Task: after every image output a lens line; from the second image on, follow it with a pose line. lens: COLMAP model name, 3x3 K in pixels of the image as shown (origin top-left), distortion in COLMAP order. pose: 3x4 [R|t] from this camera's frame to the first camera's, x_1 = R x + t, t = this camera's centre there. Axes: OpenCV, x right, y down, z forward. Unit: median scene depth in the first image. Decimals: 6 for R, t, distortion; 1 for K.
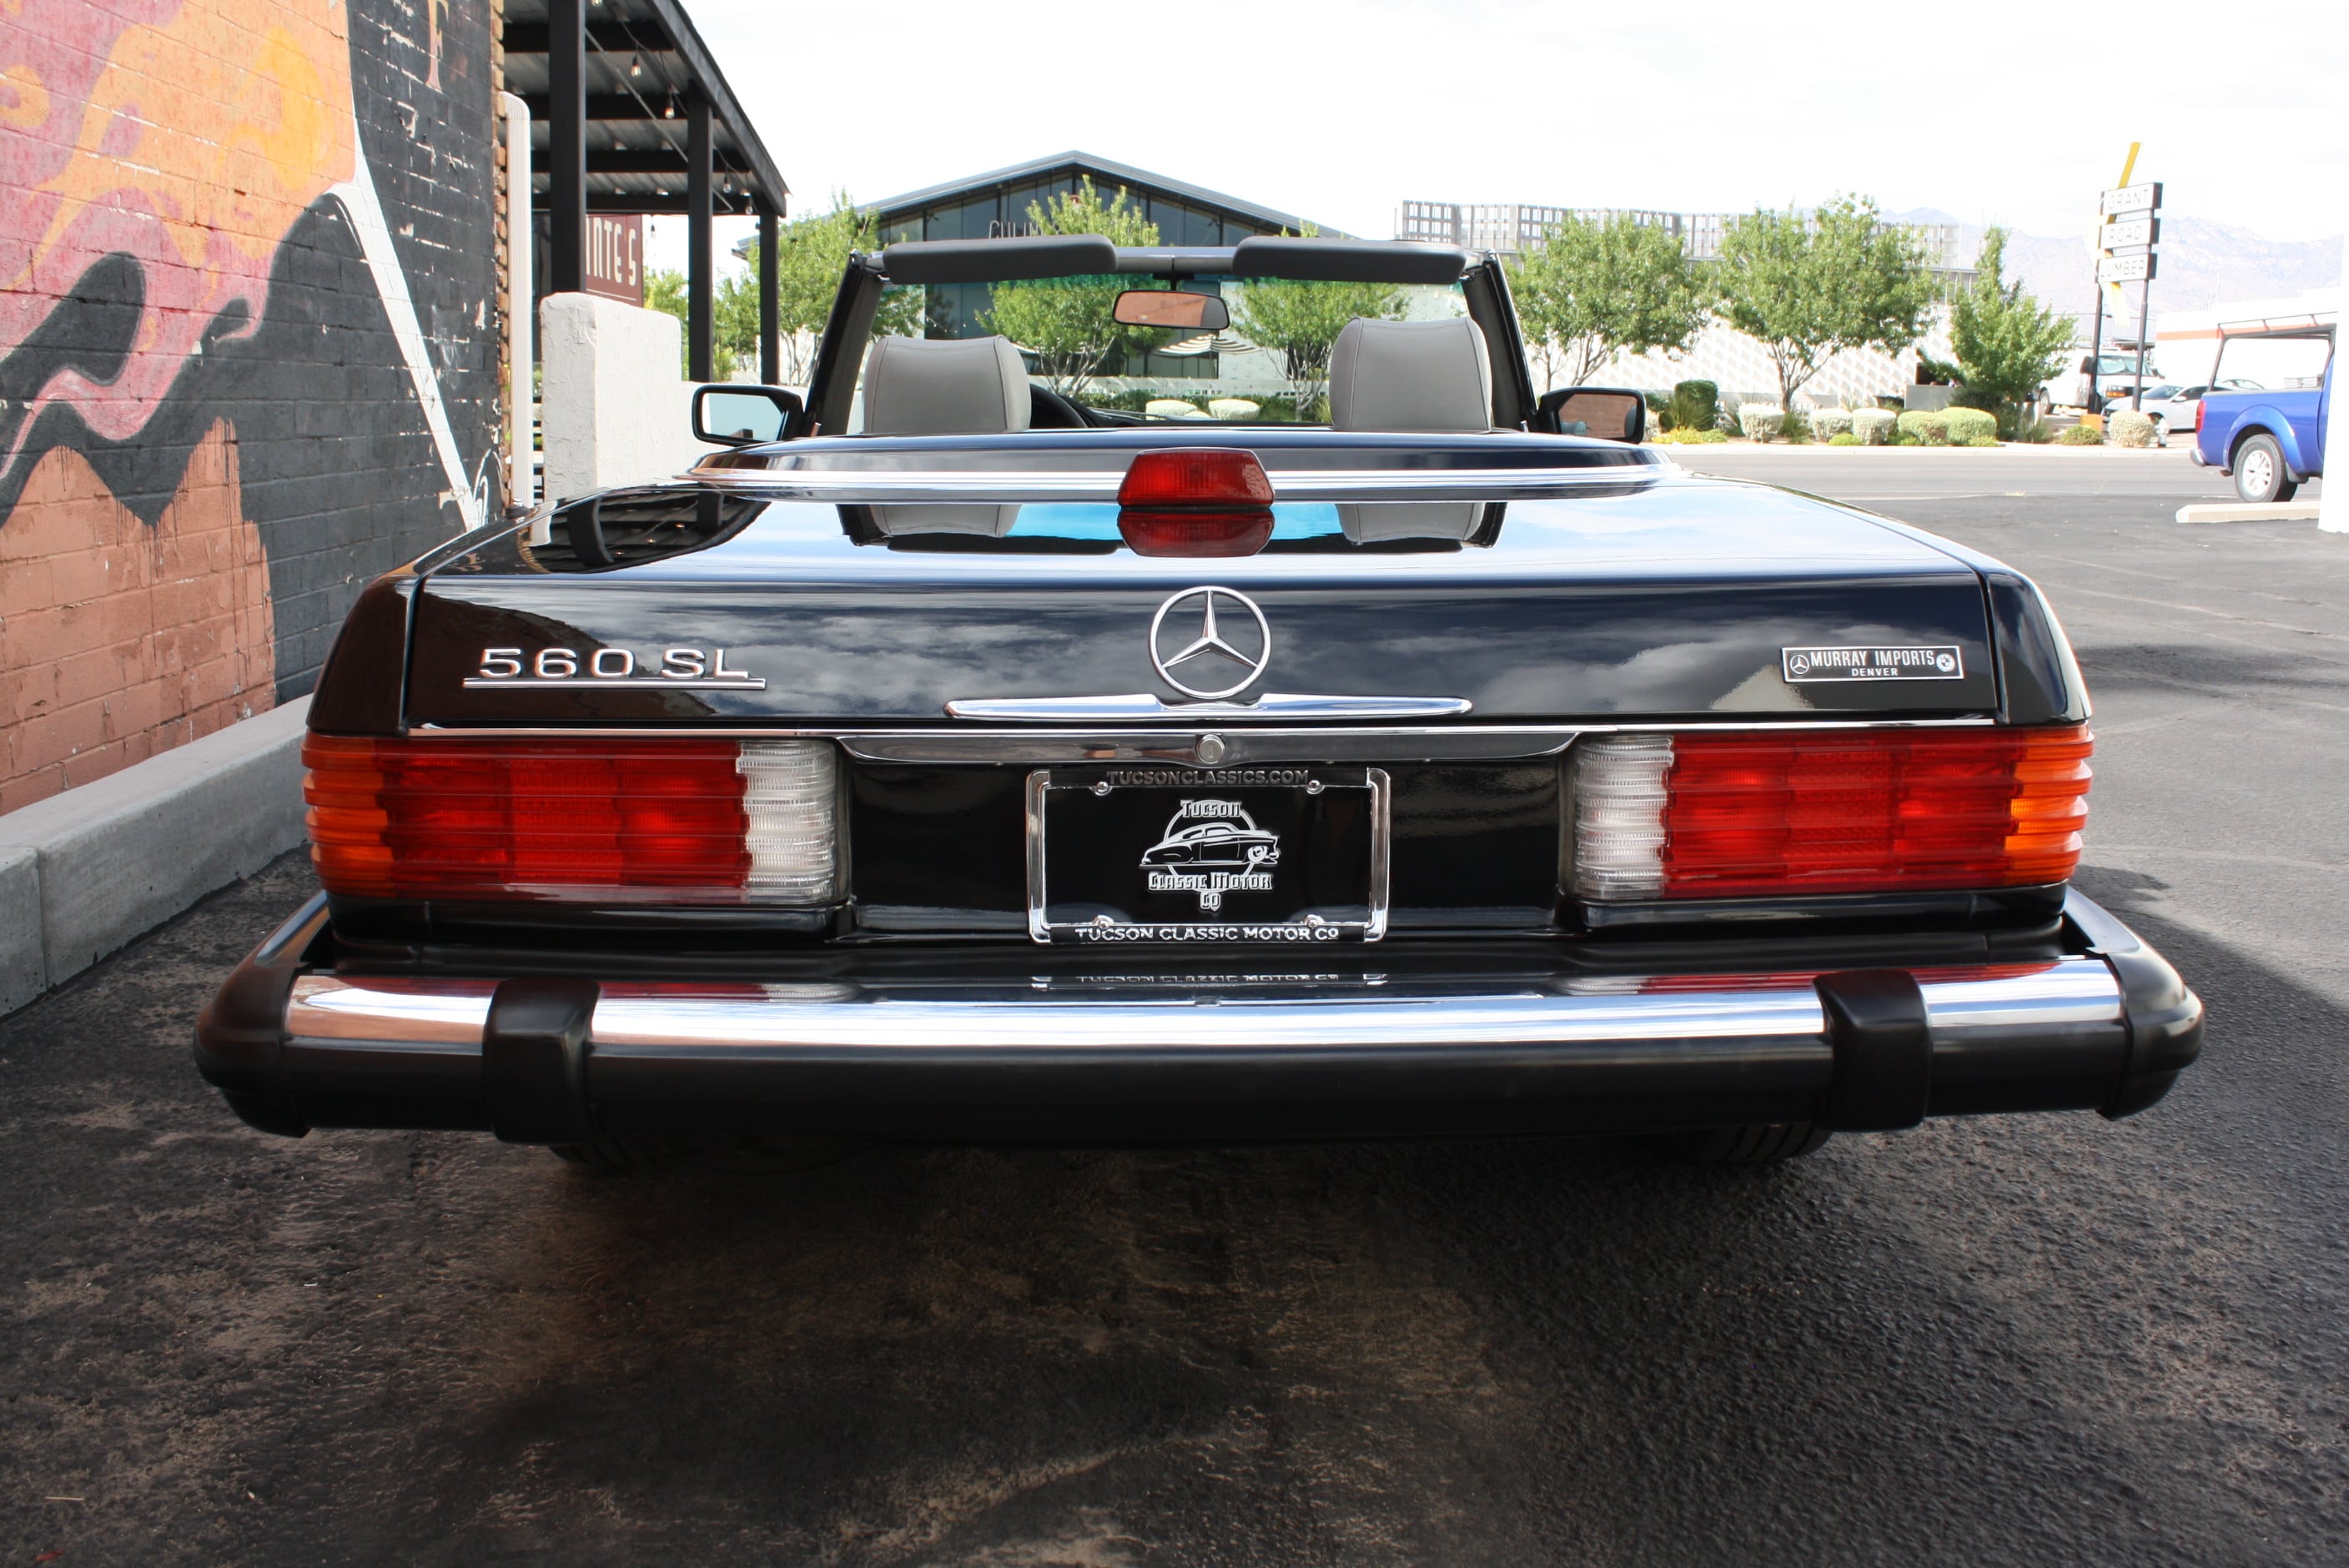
lens RADIAL K [[2029.5, 0, 1170.3], [0, 2029.5, 838.5], [0, 0, 1]] dist [-0.145010, 0.110189]
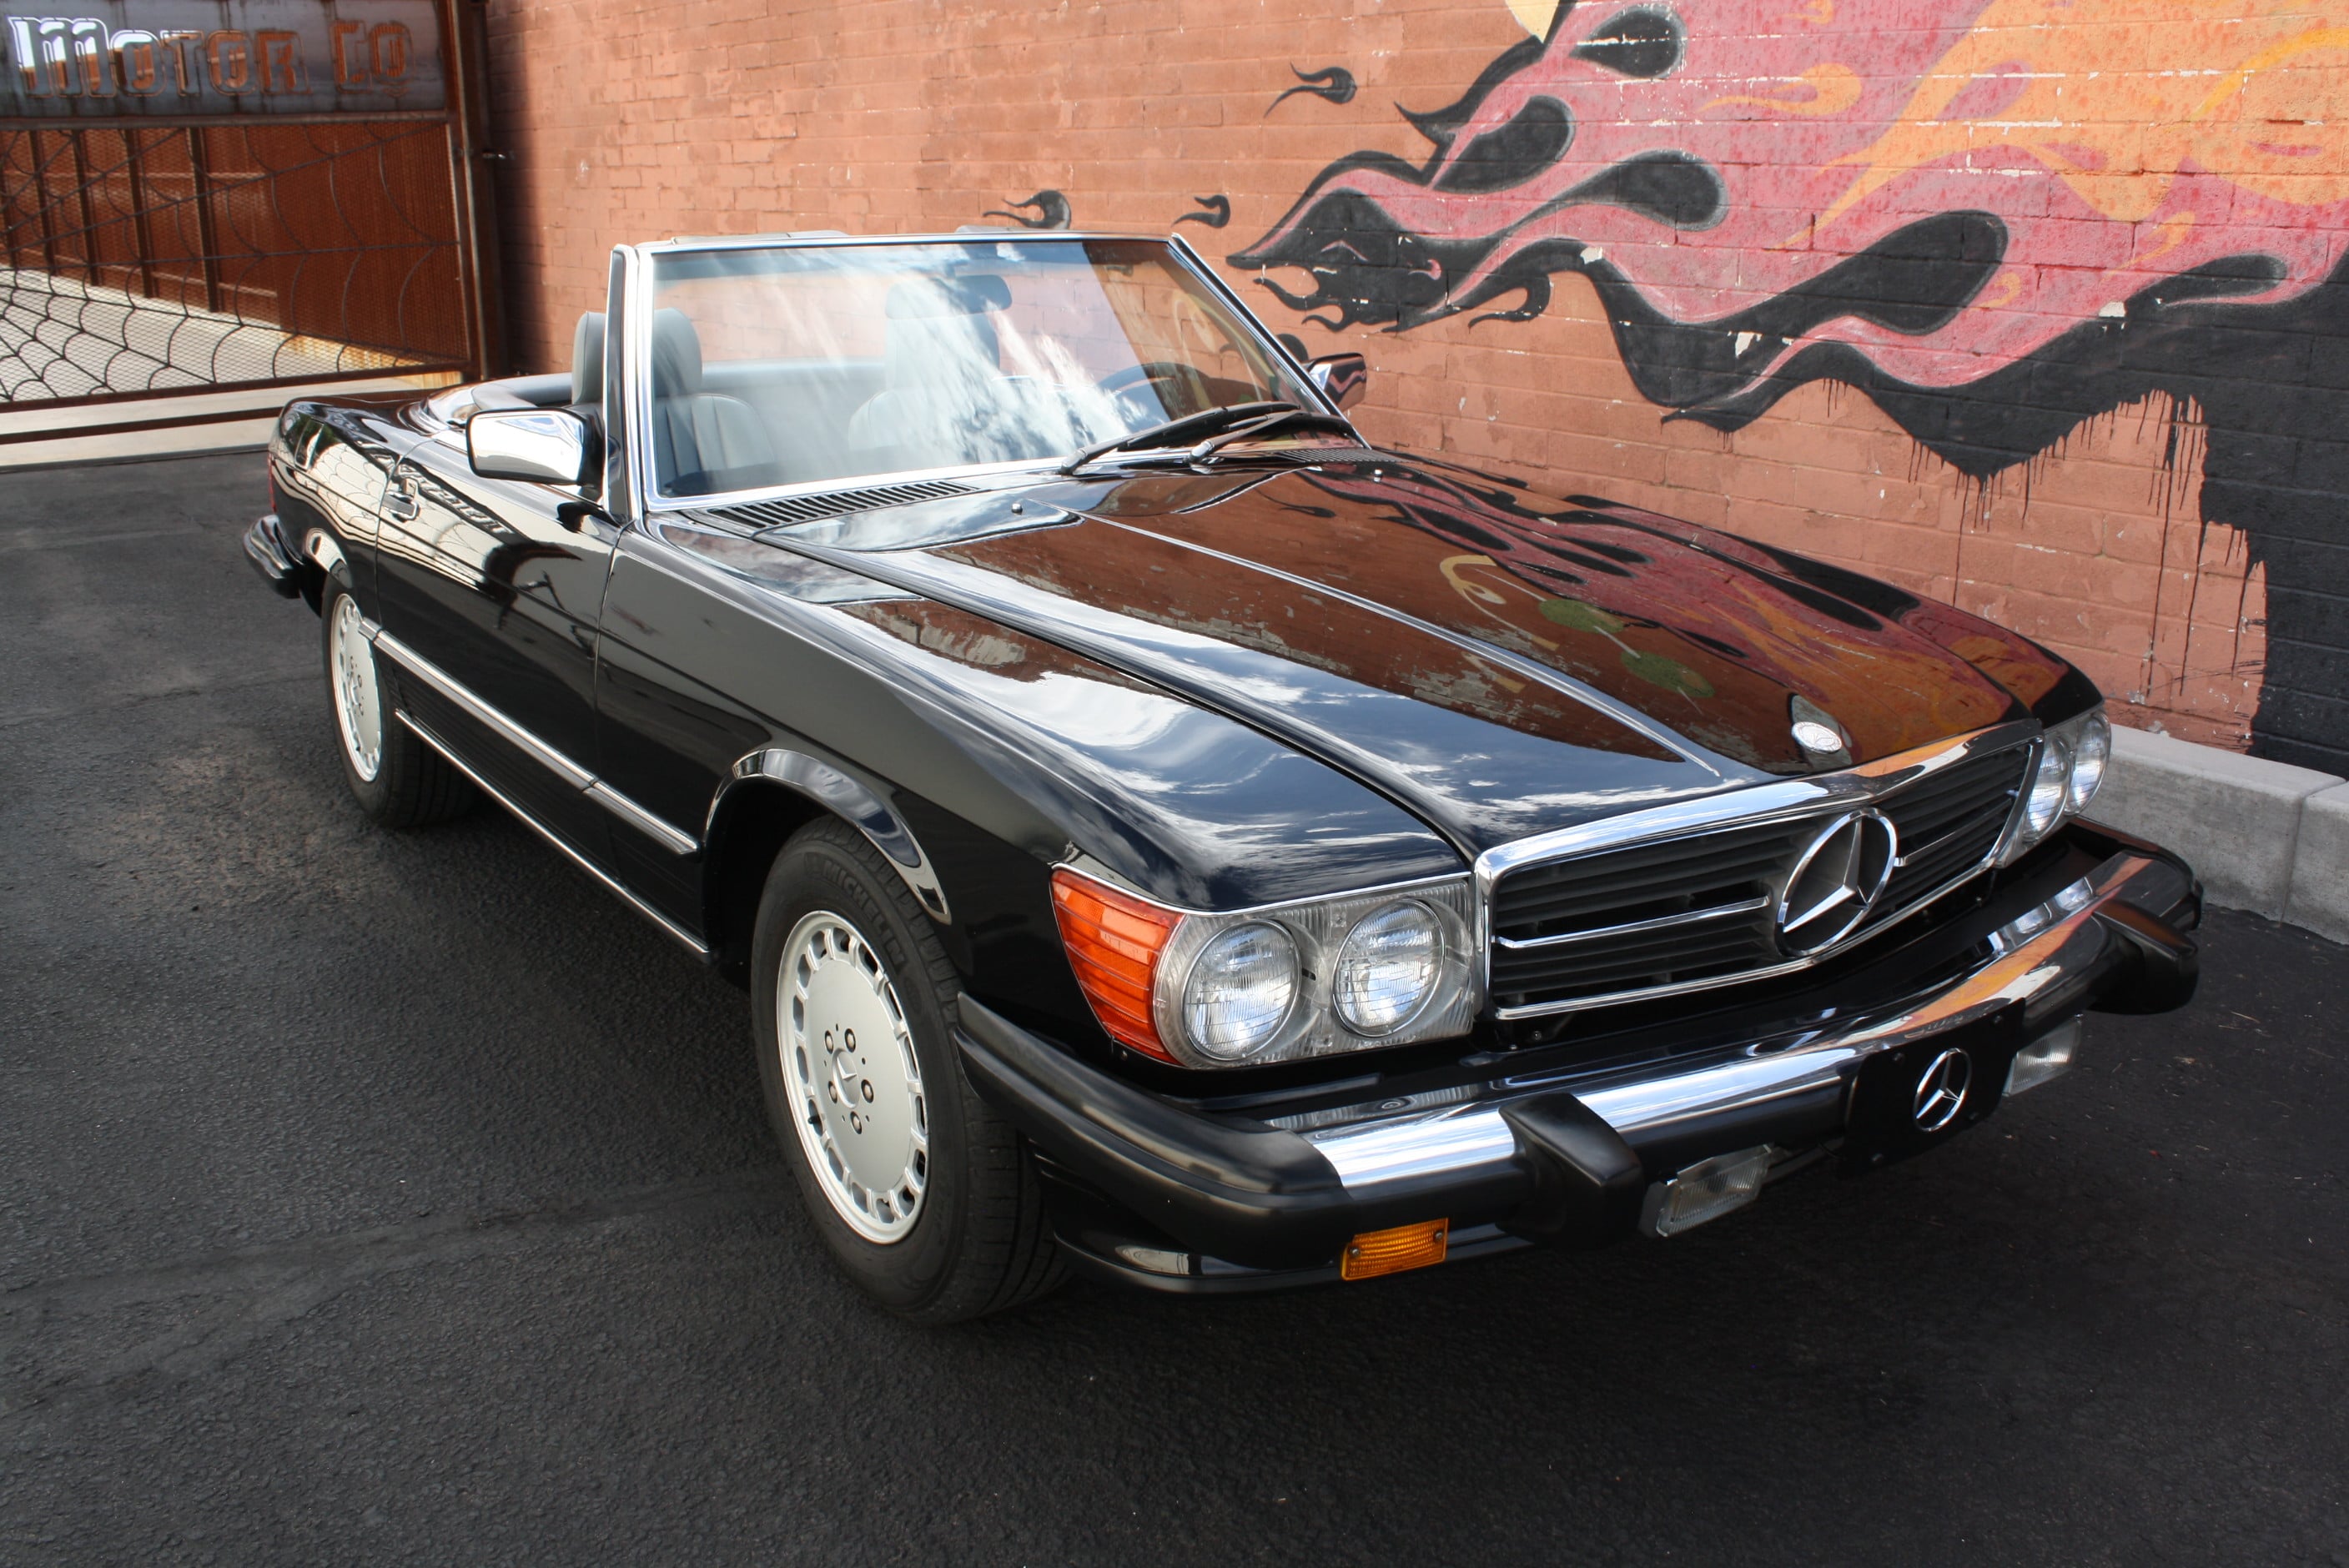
lens RADIAL K [[2029.5, 0, 1203.8], [0, 2029.5, 745.1], [0, 0, 1]] dist [-0.145010, 0.110189]
pose [[-0.816896, 0.153599, -0.555956, 0.297004], [-0.129795, 0.890213, 0.436662, -0.325558], [0.561991, 0.428868, -0.707276, 1.174095]]
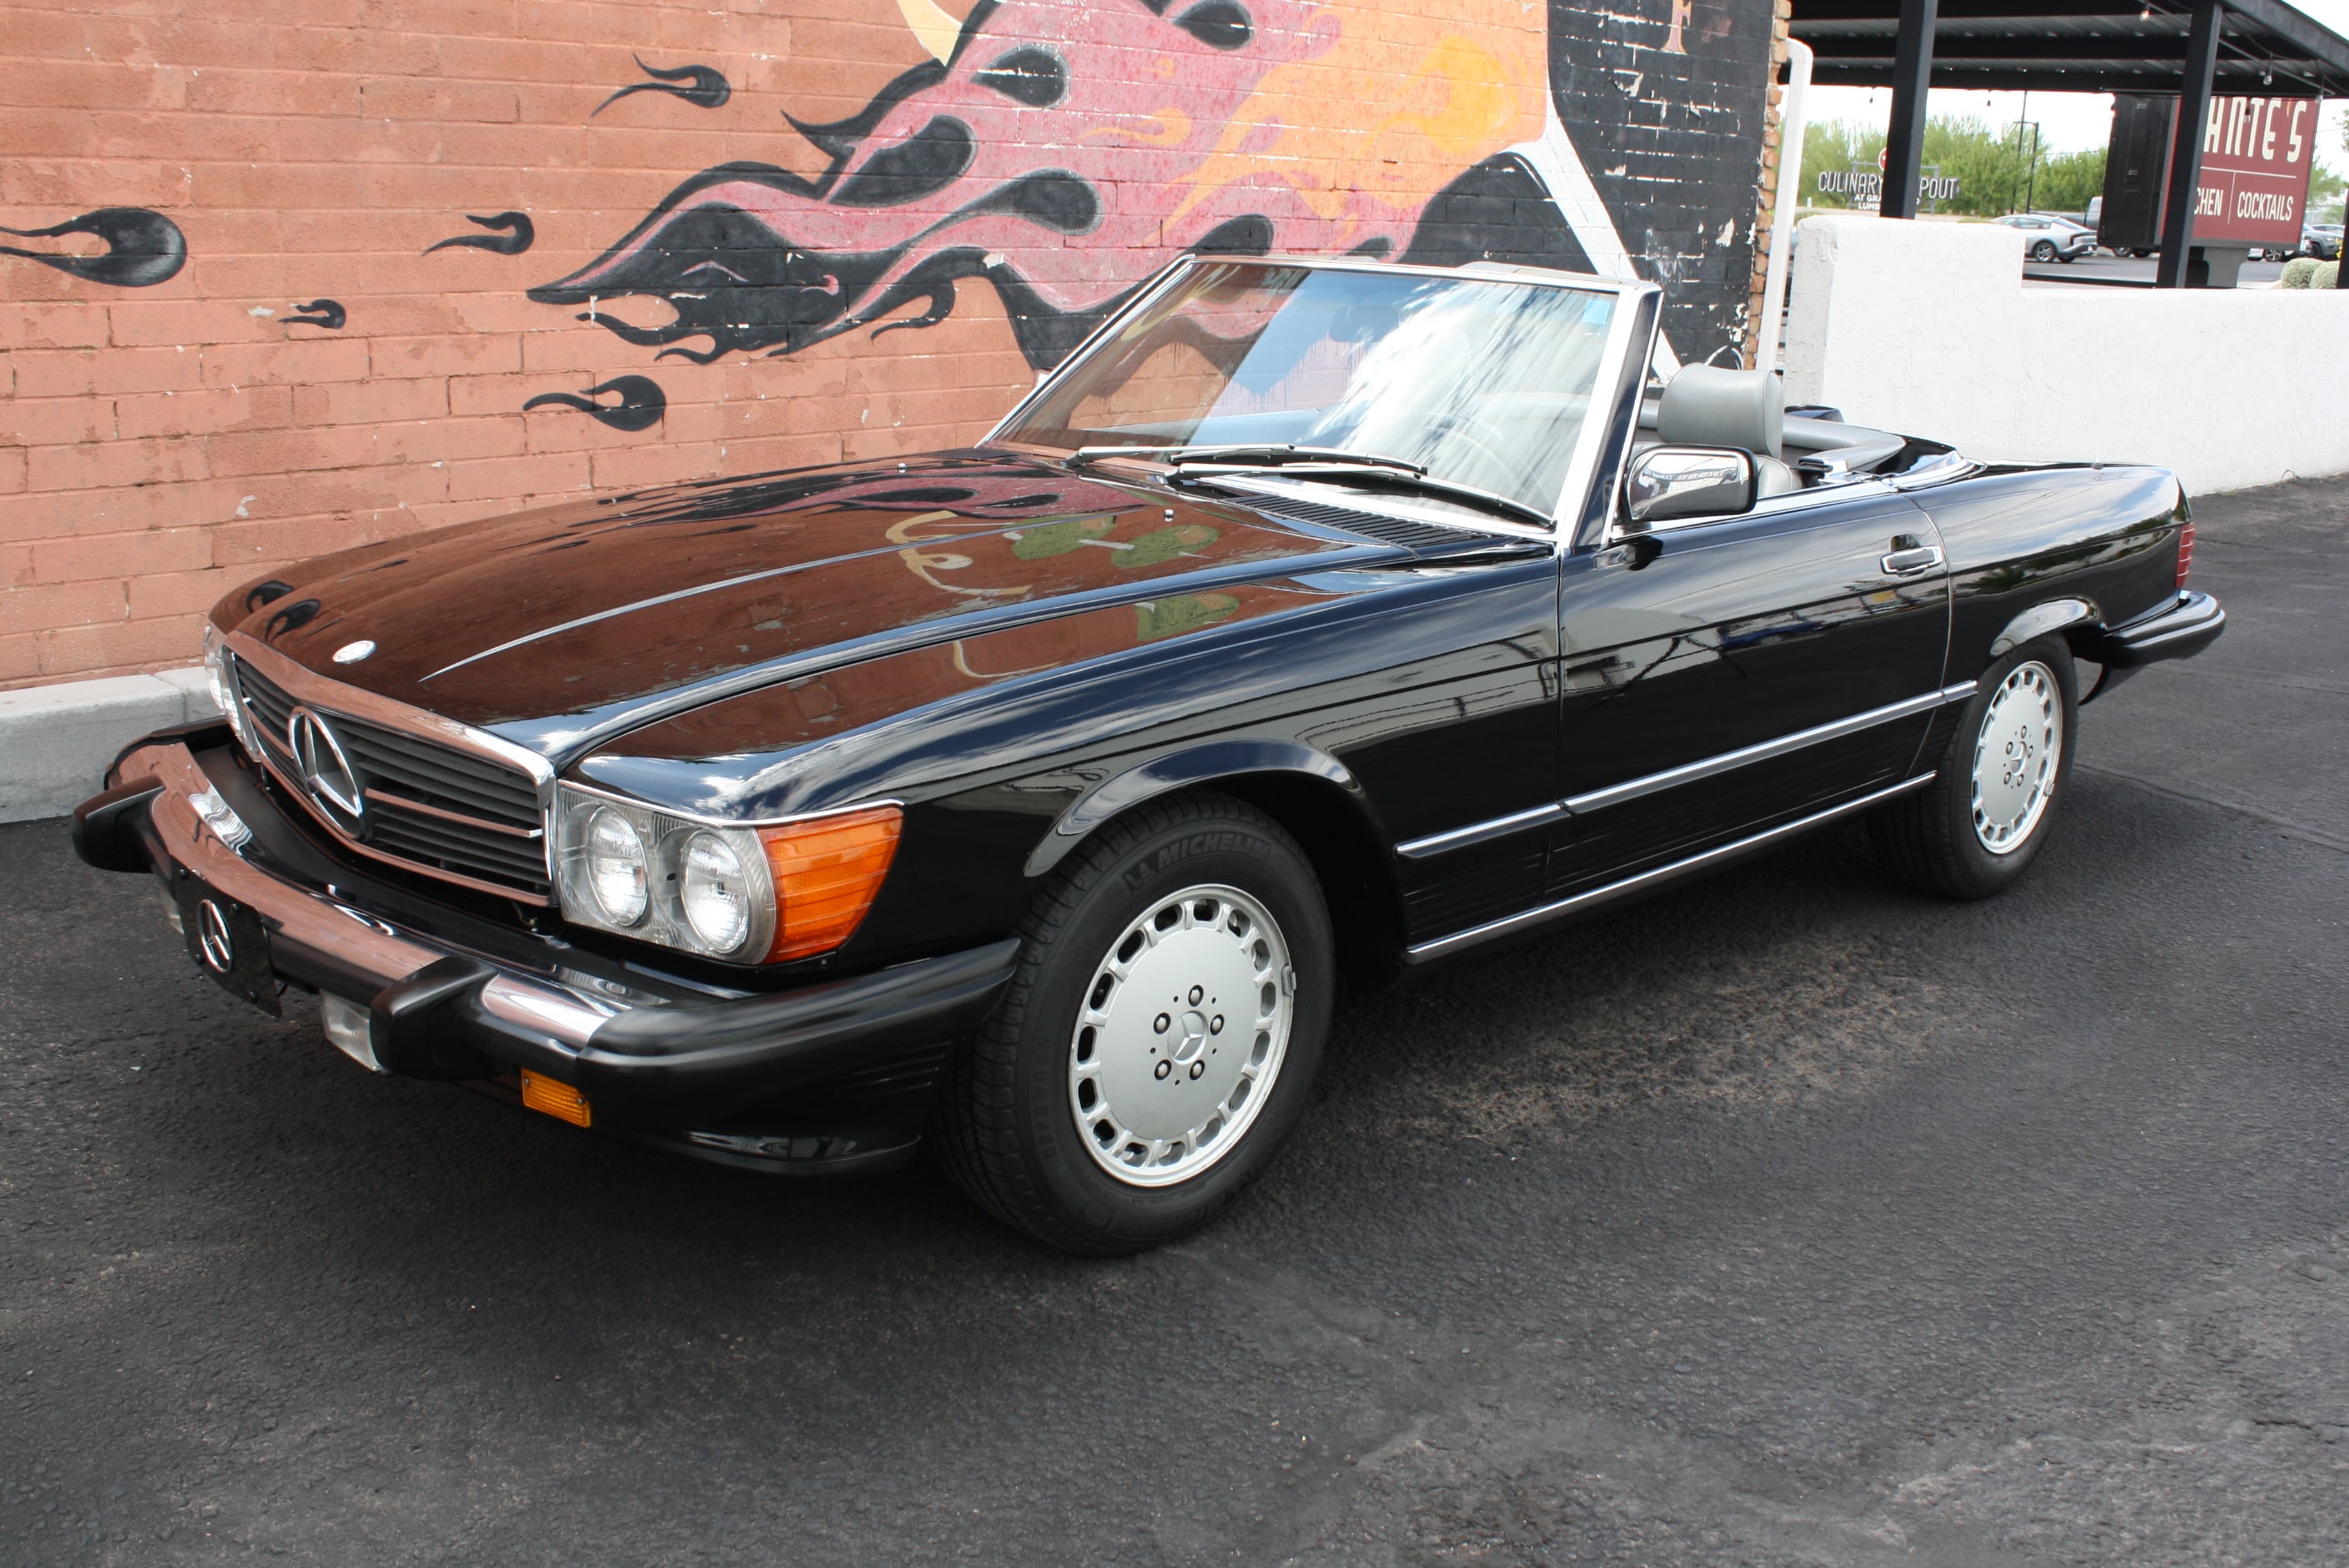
lens RADIAL K [[2268.6, 0, 1230.9], [0, 2268.6, 765.5], [0, 0, 1]] dist [-0.083493, 0.000000]
pose [[0.674859, 0.208682, -0.707825, 0.561860], [-0.193197, 0.975690, 0.103455, -0.044645], [0.712208, 0.066932, 0.698770, -0.148474]]
